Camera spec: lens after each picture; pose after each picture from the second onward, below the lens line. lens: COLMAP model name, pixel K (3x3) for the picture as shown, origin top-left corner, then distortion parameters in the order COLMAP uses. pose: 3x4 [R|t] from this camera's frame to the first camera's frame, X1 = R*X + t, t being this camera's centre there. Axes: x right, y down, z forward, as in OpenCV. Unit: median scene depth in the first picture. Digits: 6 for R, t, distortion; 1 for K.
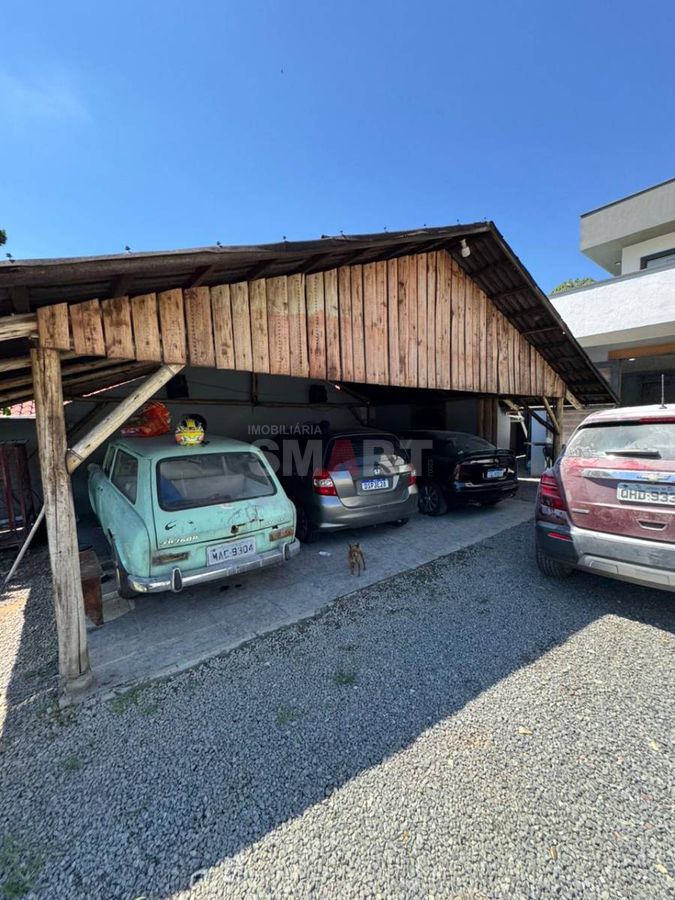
lens RADIAL K [[362.1, 0, 336.1], [0, 362.1, 448.0], [0, 0, 1]] dist [-0.001358, 0.000451]
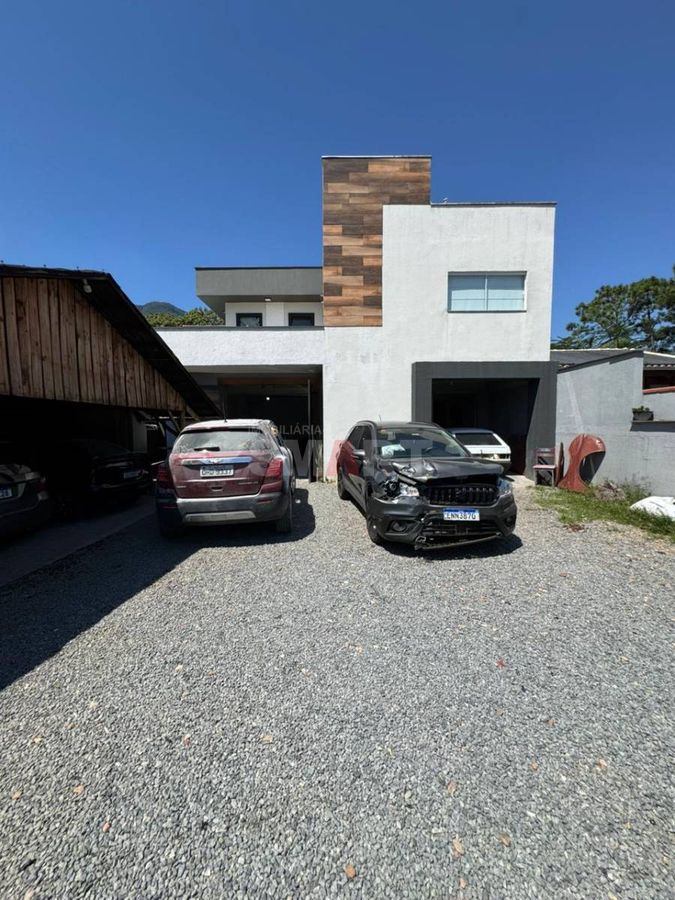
lens RADIAL K [[362.1, 0, 339.9], [0, 362.1, 449.2], [0, 0, 1]] dist [-0.001358, 0.000451]
pose [[0.612079, -0.040123, 0.789778, -0.093125], [0.055153, 0.998446, 0.007980, 0.025666], [-0.788871, 0.038674, 0.613341, -0.354151]]
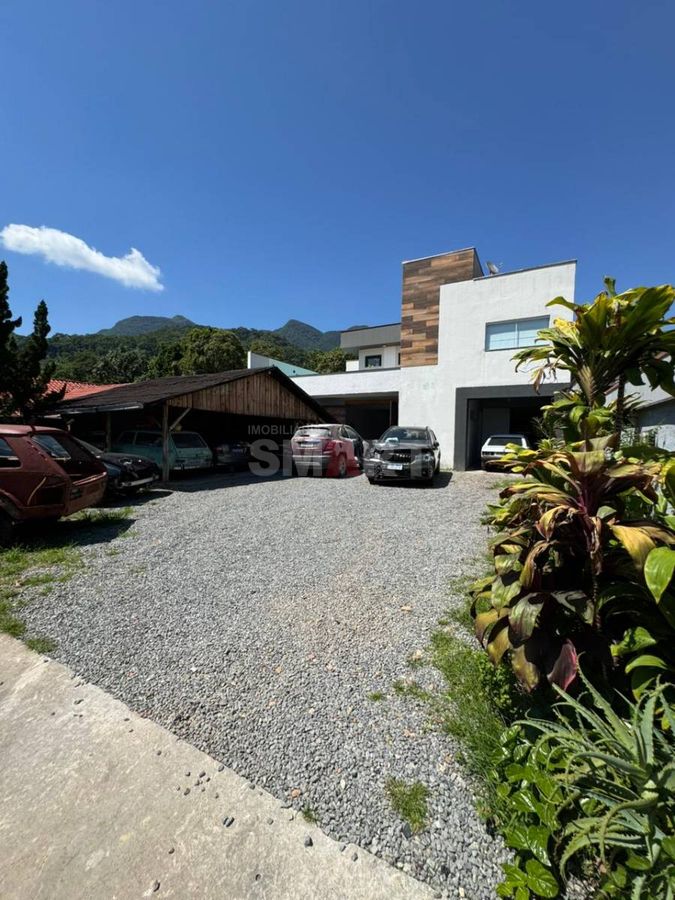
lens RADIAL K [[362.1, 0, 338.5], [0, 362.1, 448.7], [0, 0, 1]] dist [-0.001358, 0.000451]
pose [[0.916434, 0.016978, 0.399825, -0.307553], [-0.001498, 0.999238, -0.038997, 0.213789], [-0.400182, 0.035139, 0.915762, -1.914238]]
